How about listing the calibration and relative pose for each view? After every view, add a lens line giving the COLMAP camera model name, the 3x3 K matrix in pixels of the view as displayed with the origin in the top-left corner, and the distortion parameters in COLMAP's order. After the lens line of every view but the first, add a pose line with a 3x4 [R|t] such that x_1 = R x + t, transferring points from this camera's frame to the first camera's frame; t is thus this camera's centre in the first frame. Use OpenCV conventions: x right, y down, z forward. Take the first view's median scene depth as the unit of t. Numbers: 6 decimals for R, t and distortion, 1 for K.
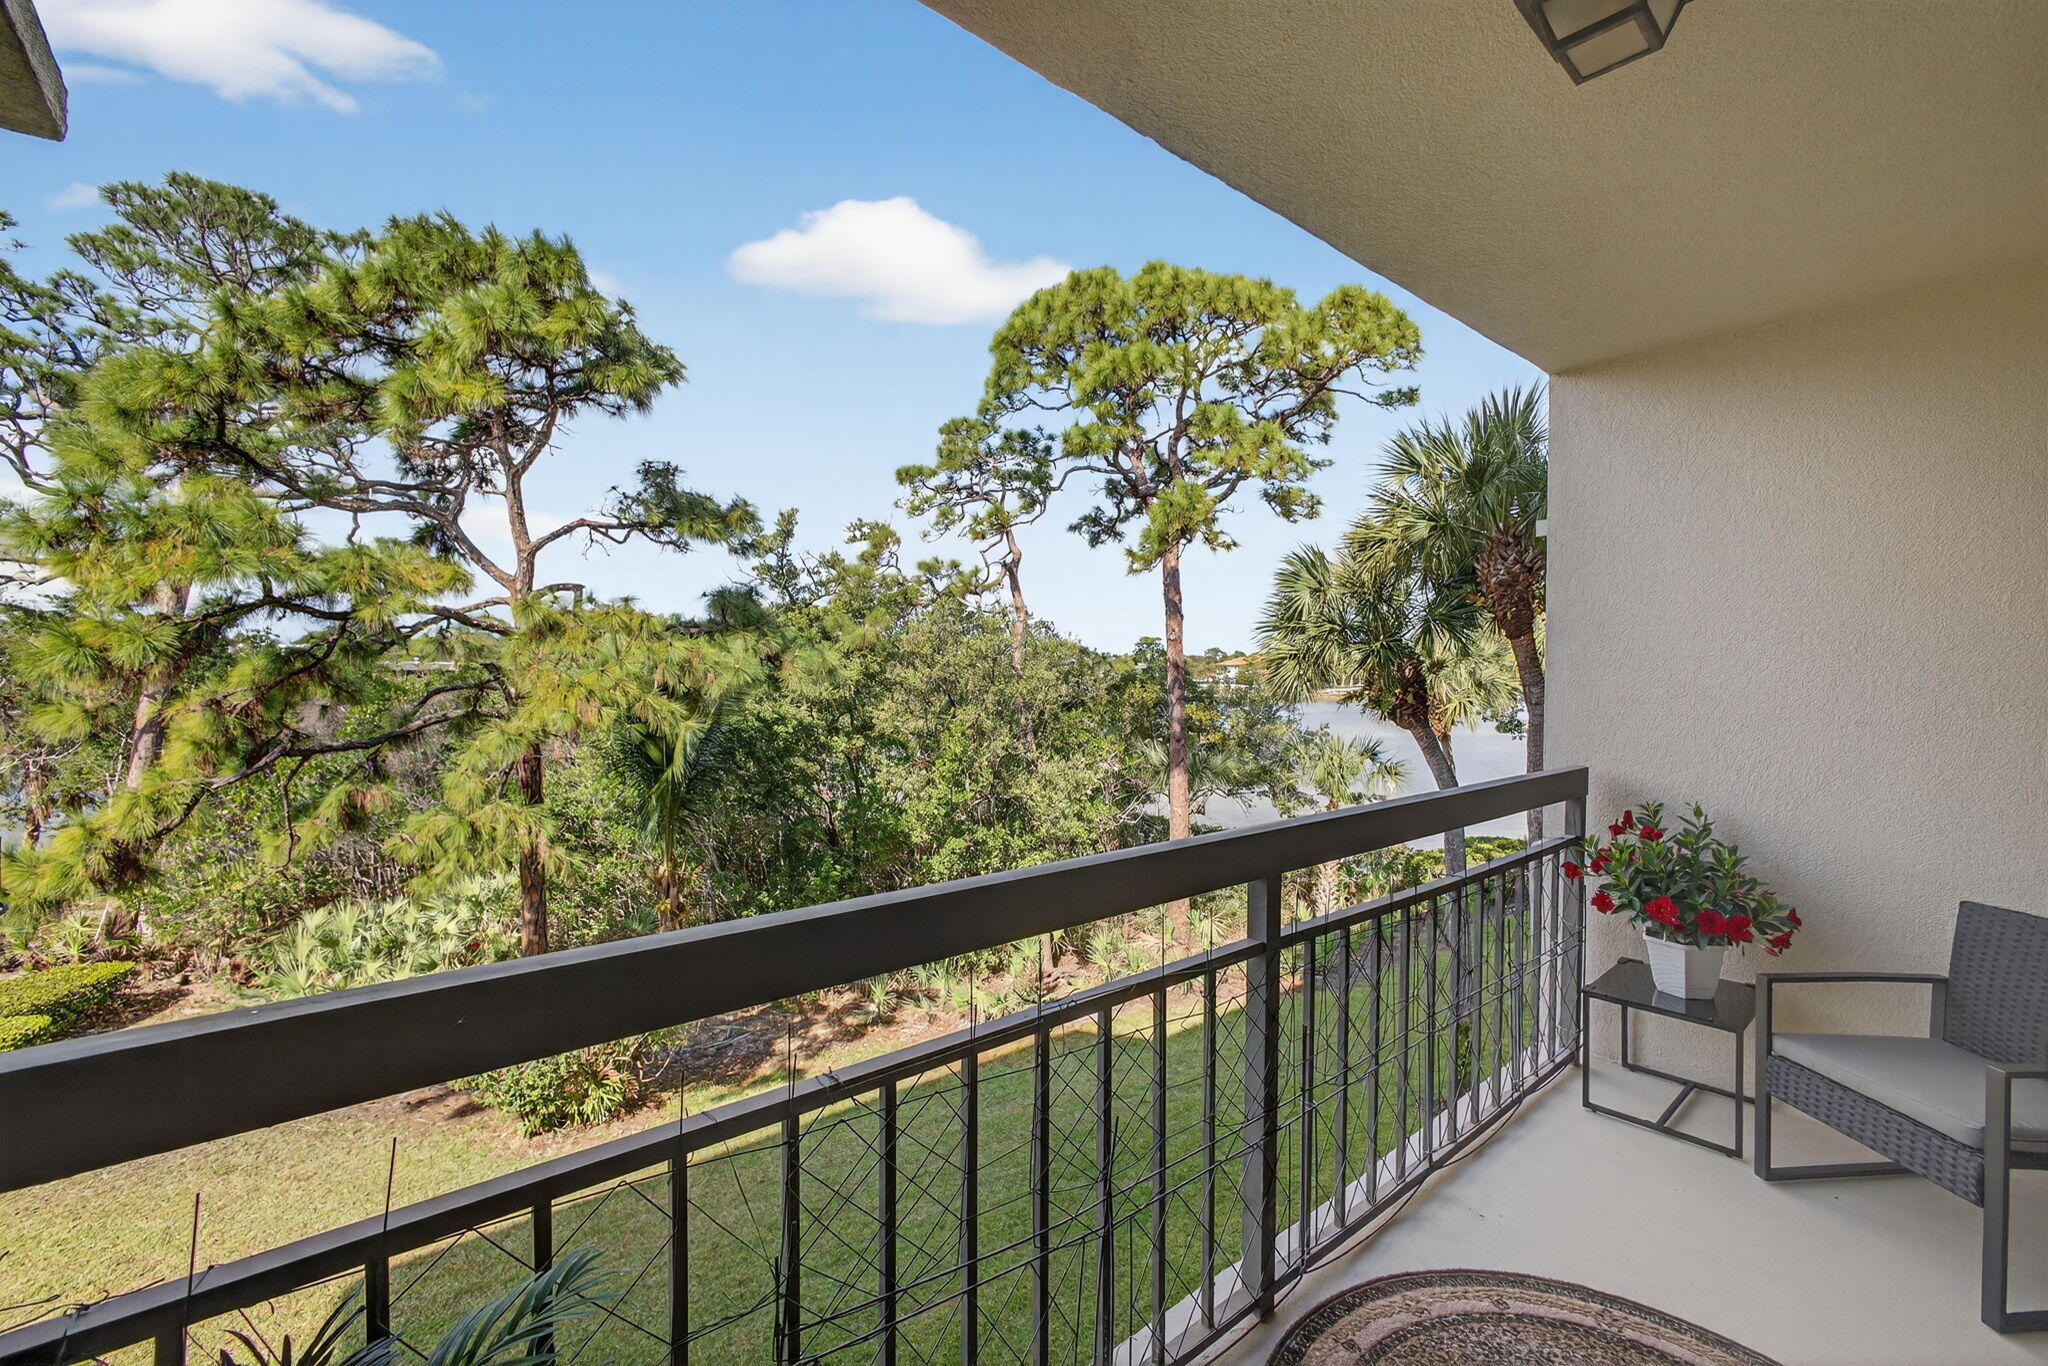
lens RADIAL K [[866.4, 0, 1022.8], [0, 866.4, 675.2], [0, 0, 1]] dist [-0.011856, 0.005510]
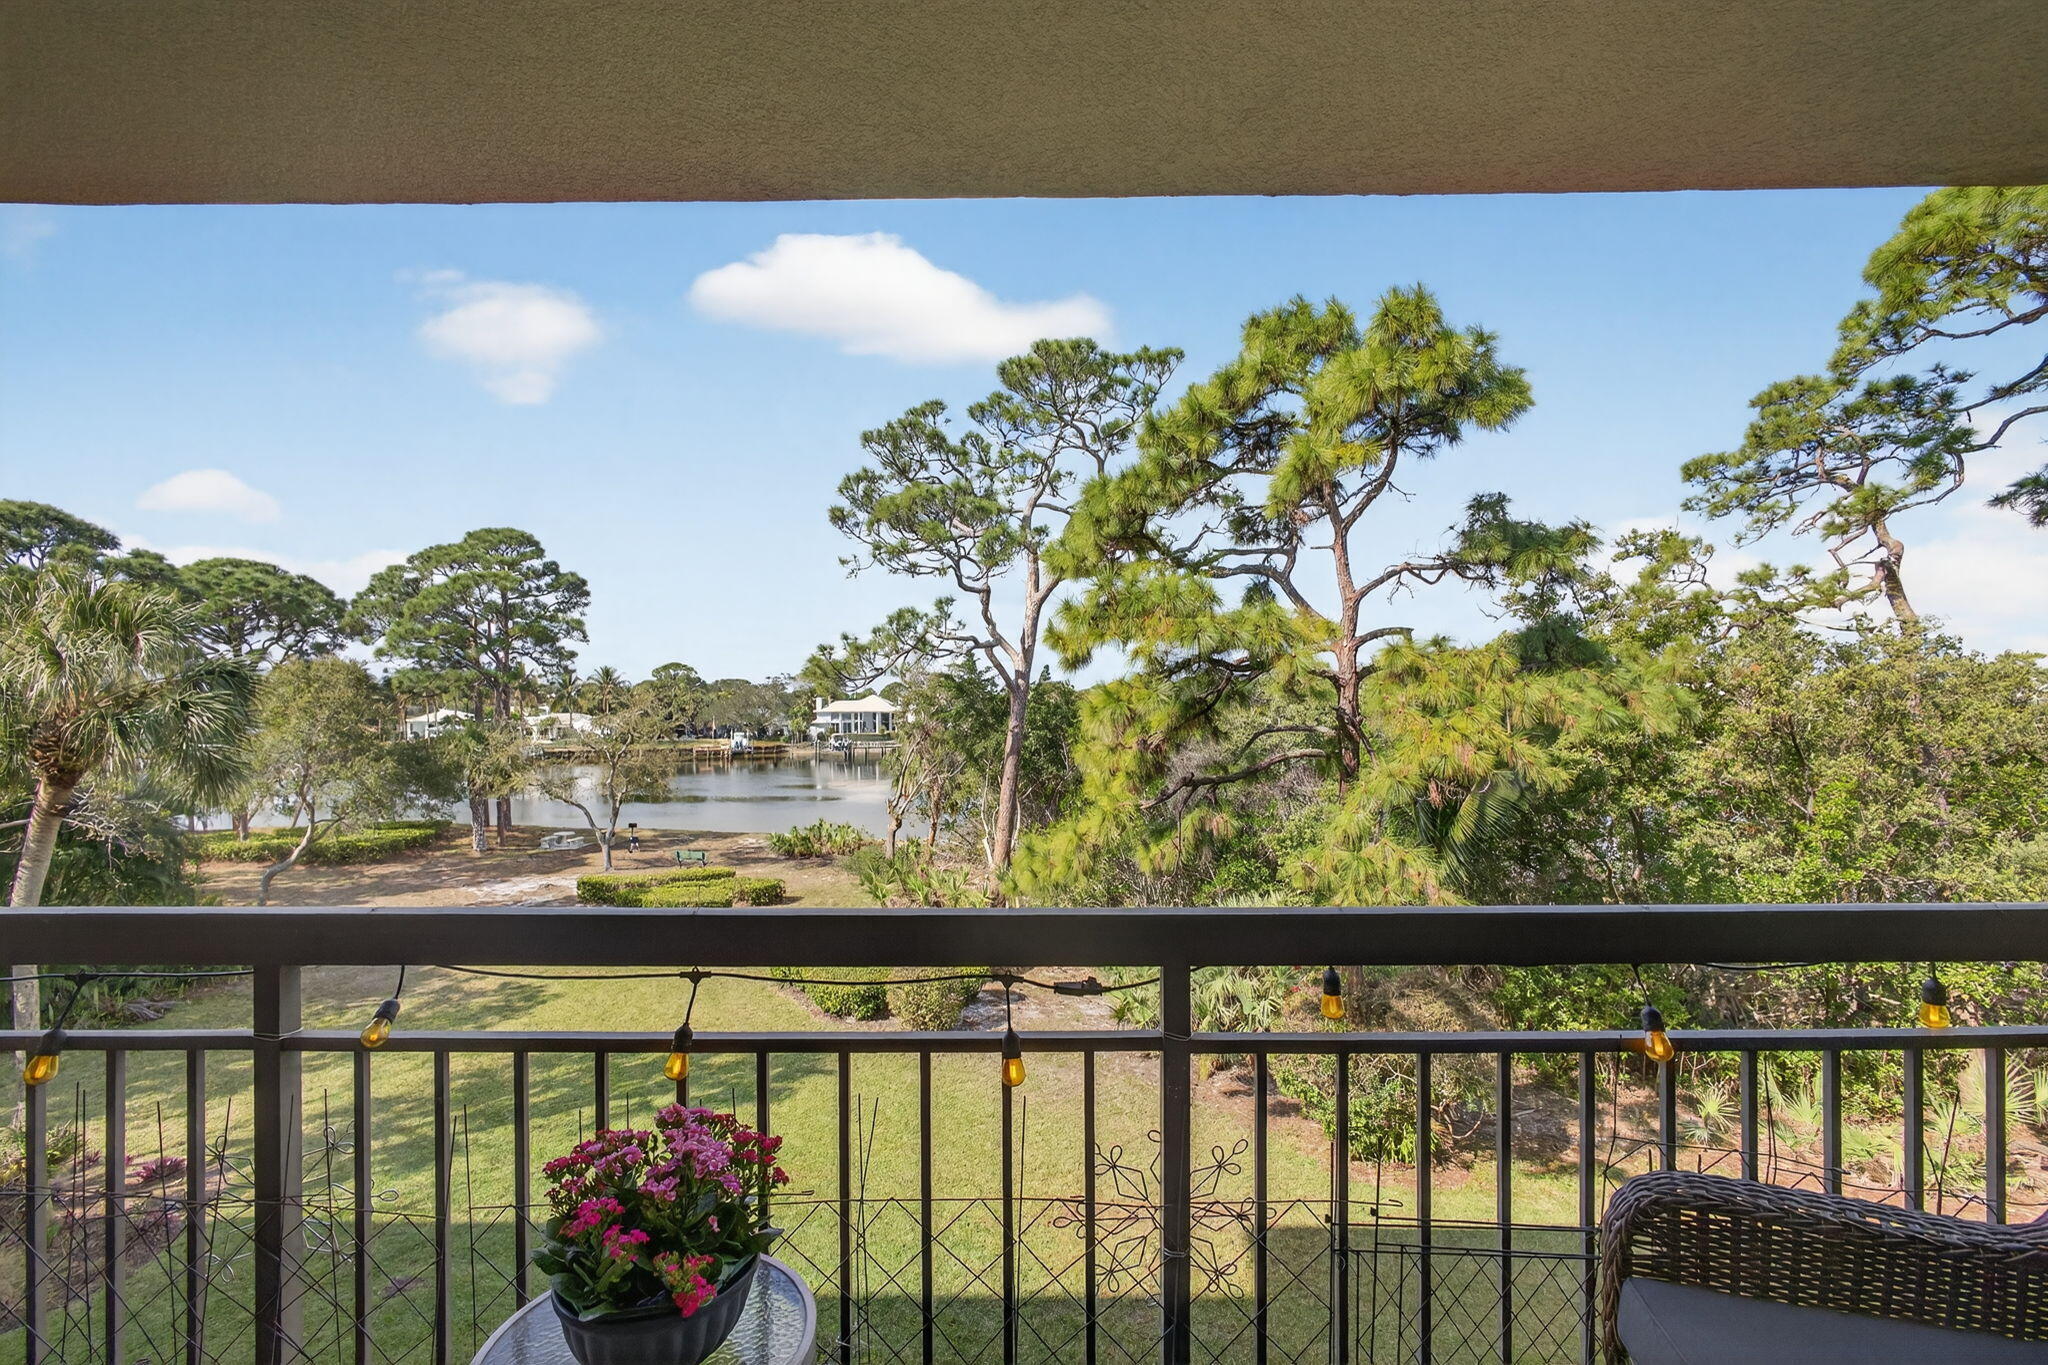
lens RADIAL K [[886.1, 0, 1015.0], [0, 886.1, 706.1], [0, 0, 1]] dist [-0.015891, 0.005245]
pose [[0.757817, -0.009492, -0.652398, -0.136311], [0.002839, 0.999933, -0.011251, -0.002705], [0.652461, 0.006674, 0.757793, -0.056956]]
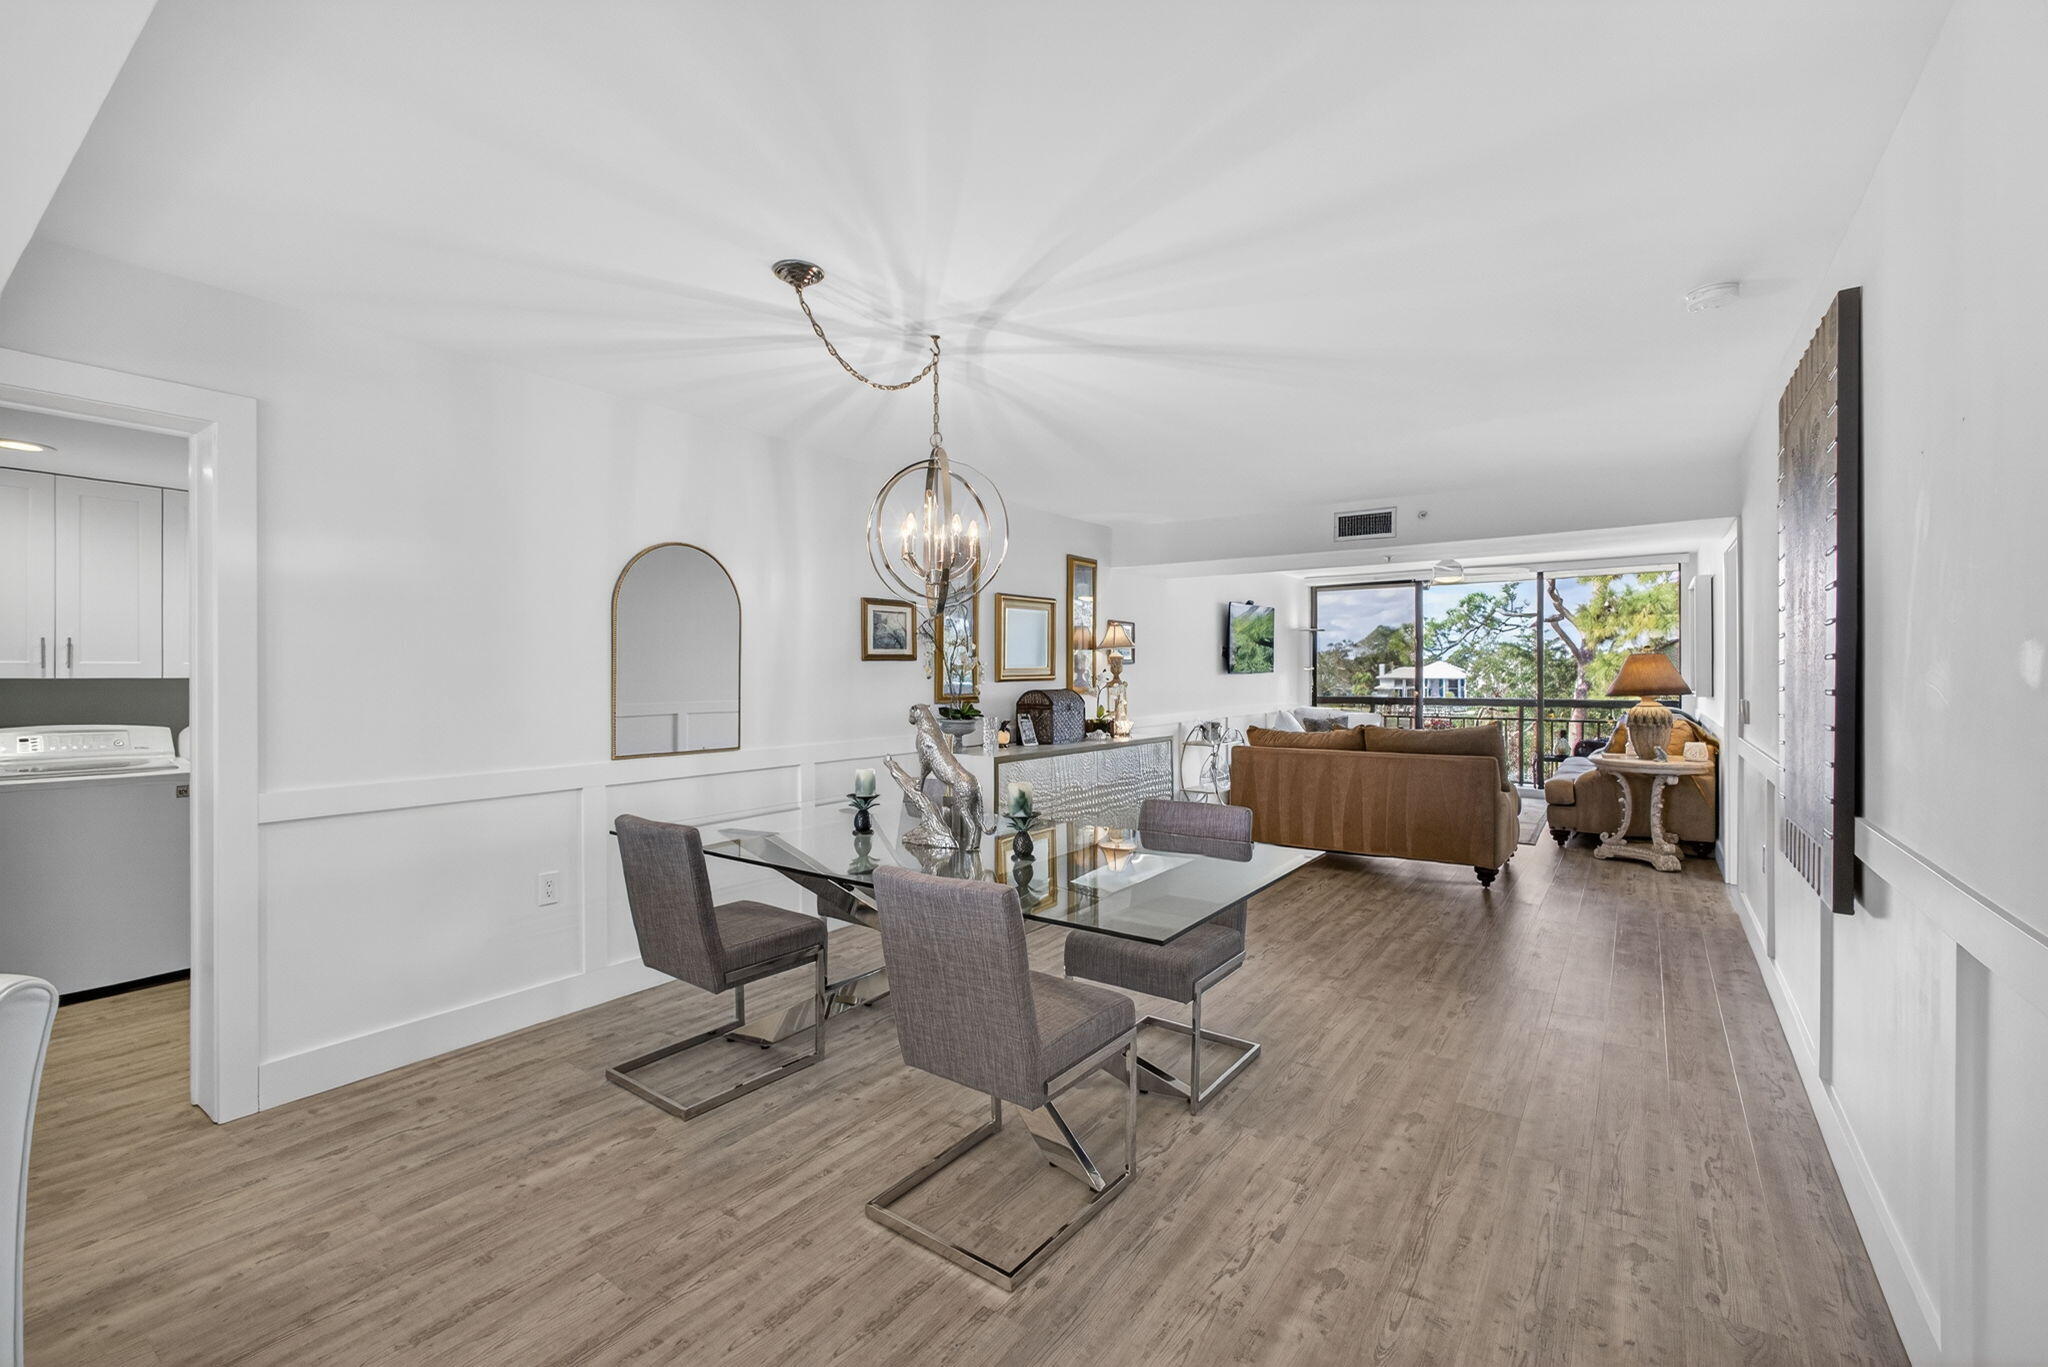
lens RADIAL K [[866.4, 0, 1065.3], [0, 866.4, 670.2], [0, 0, 1]] dist [-0.011856, 0.005510]
pose [[0.288335, -0.010534, -0.957472, 0.267797], [-0.005855, 0.999901, -0.012764, 0.006586], [0.957512, 0.009286, 0.288245, -0.419569]]
